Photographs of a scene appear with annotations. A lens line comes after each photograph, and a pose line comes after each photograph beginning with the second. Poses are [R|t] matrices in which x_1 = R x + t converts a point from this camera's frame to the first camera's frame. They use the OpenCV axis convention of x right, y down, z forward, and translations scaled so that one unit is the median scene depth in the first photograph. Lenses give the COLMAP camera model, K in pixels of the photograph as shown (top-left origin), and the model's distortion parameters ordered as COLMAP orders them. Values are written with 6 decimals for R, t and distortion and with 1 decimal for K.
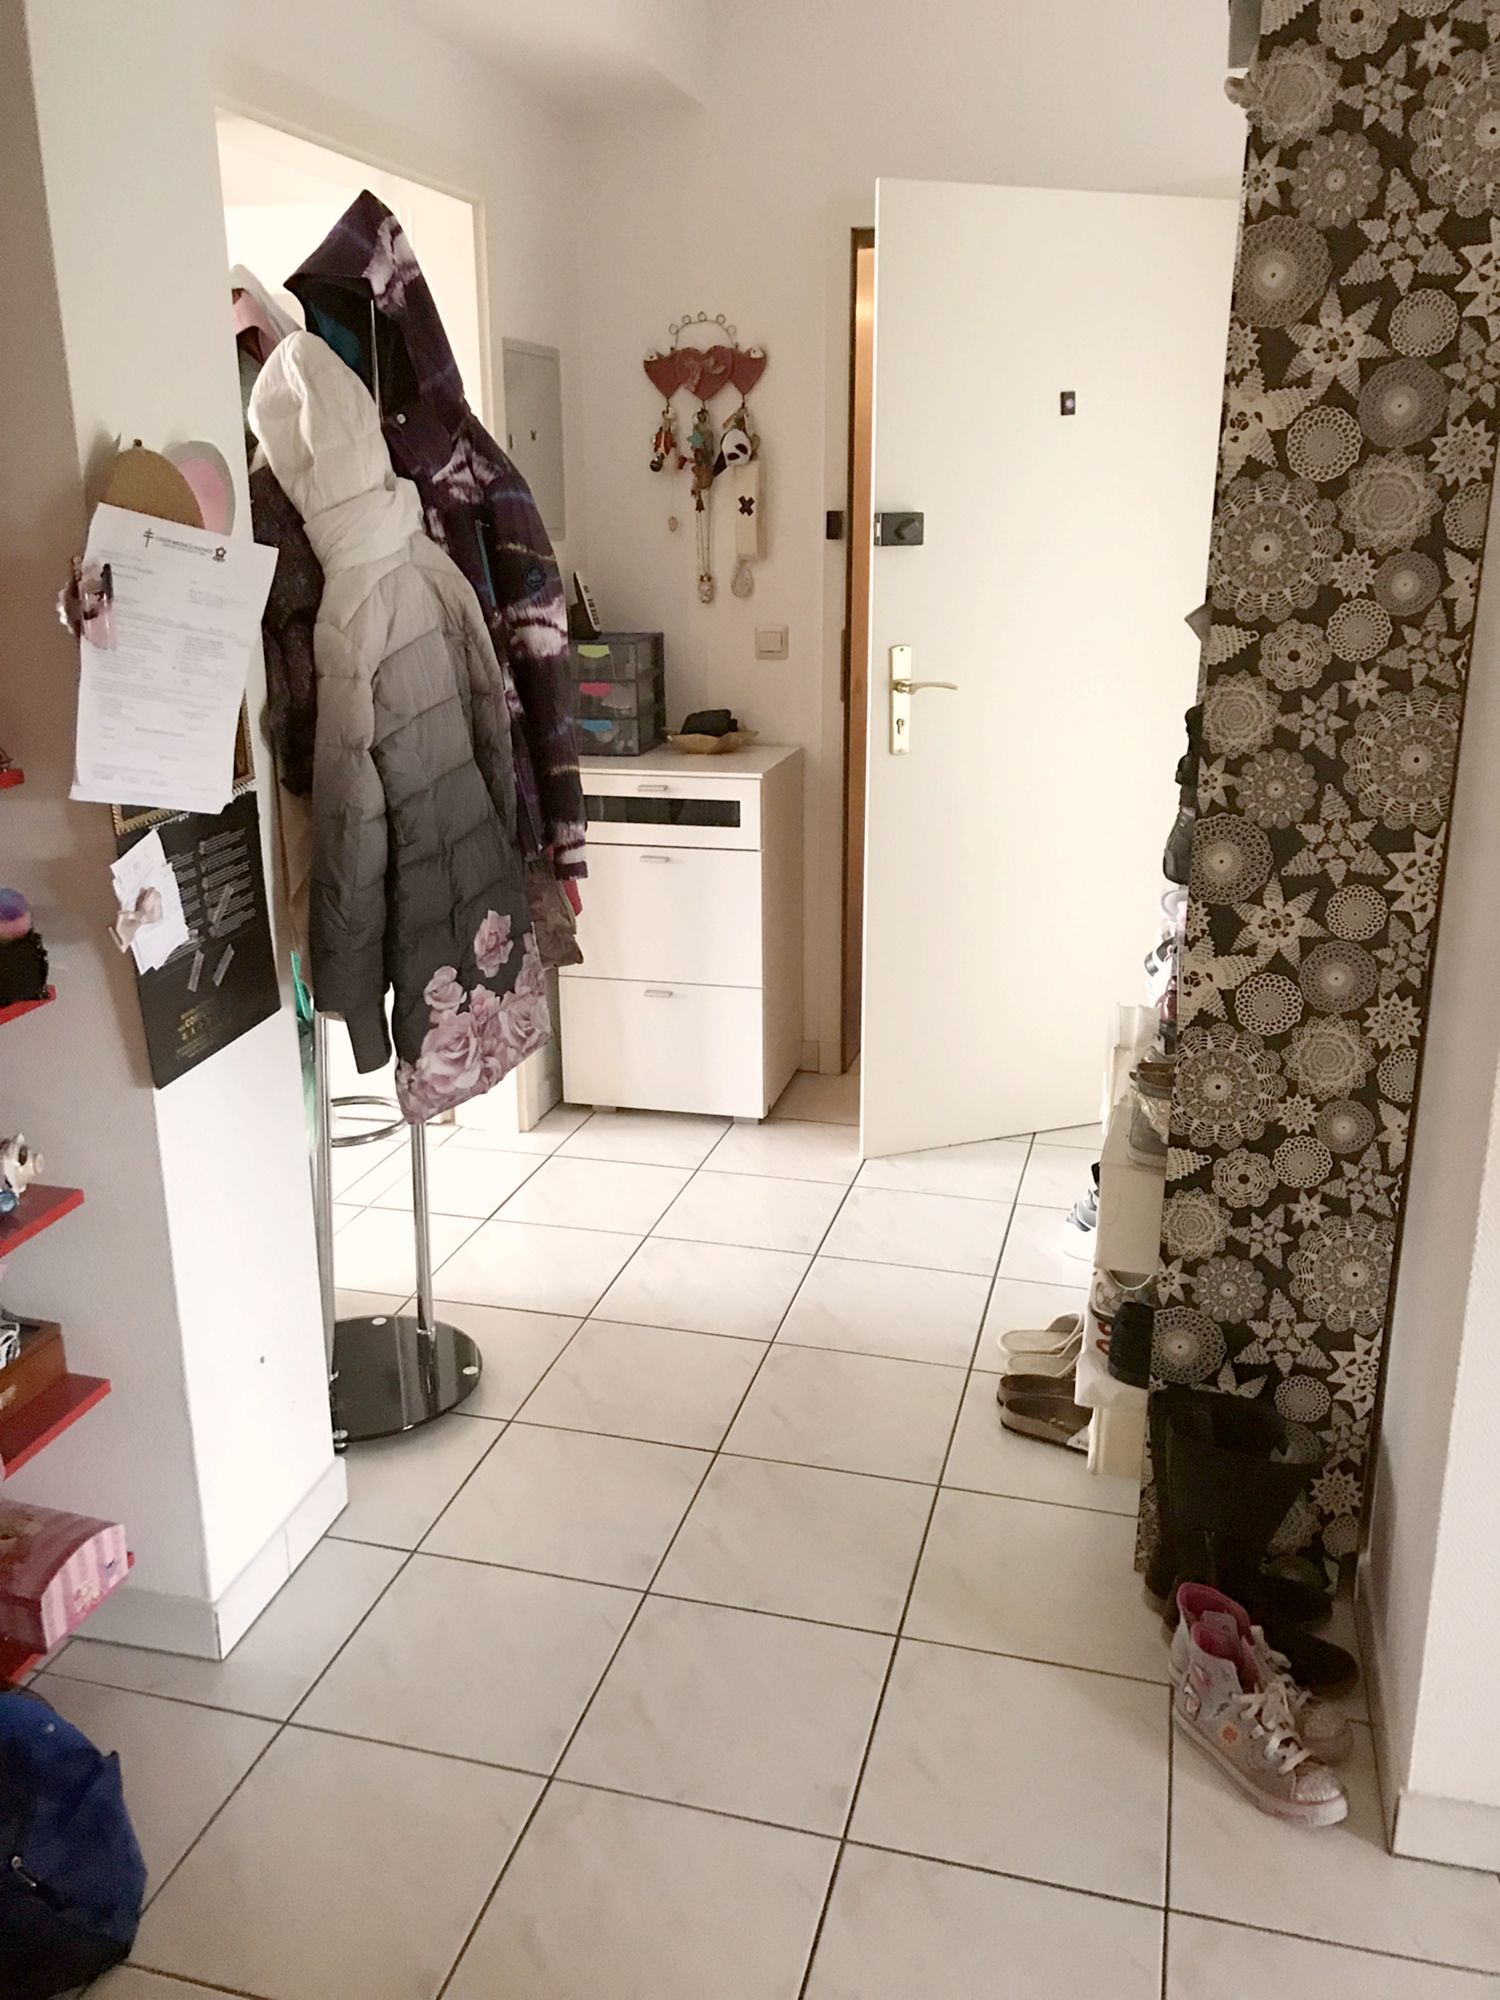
lens RADIAL K [[1640.4, 0, 750.0], [0, 1640.4, 1000.0], [0, 0, 1]] dist [-0.002990, -0.013578]
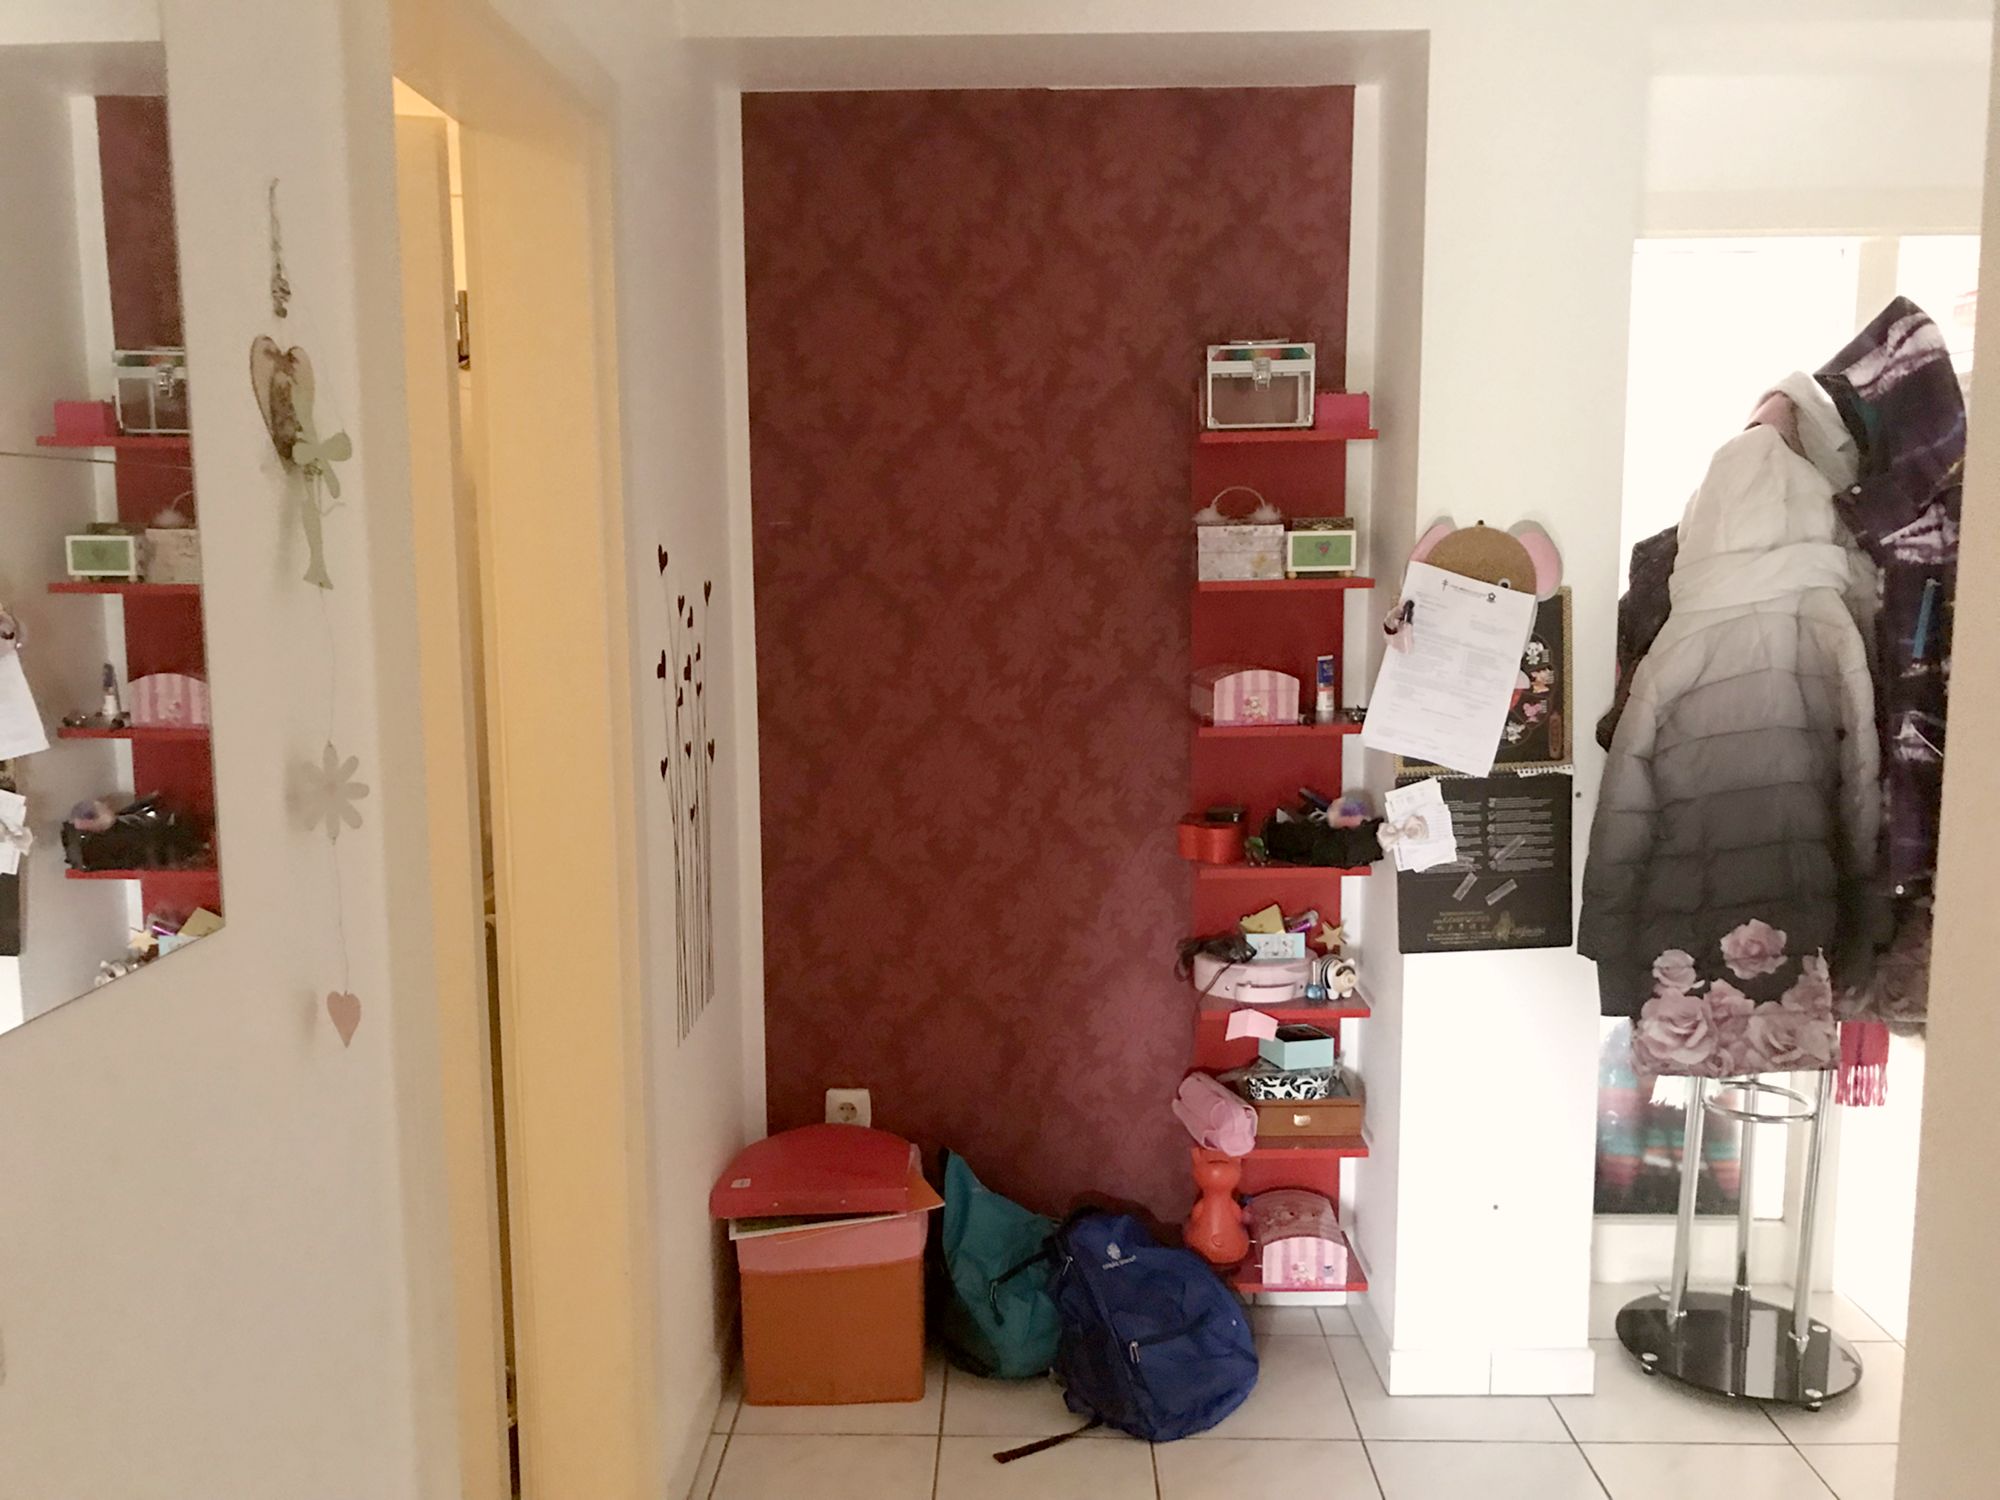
lens RADIAL K [[1640.4, 0, 983.4], [0, 1640.4, 750.5], [0, 0, 1]] dist [-0.002990, -0.013578]
pose [[0.234016, 0.133687, -0.962998, 0.883994], [-0.280293, 0.957722, 0.064841, -0.103486], [0.930953, 0.254747, 0.261593, 0.226546]]
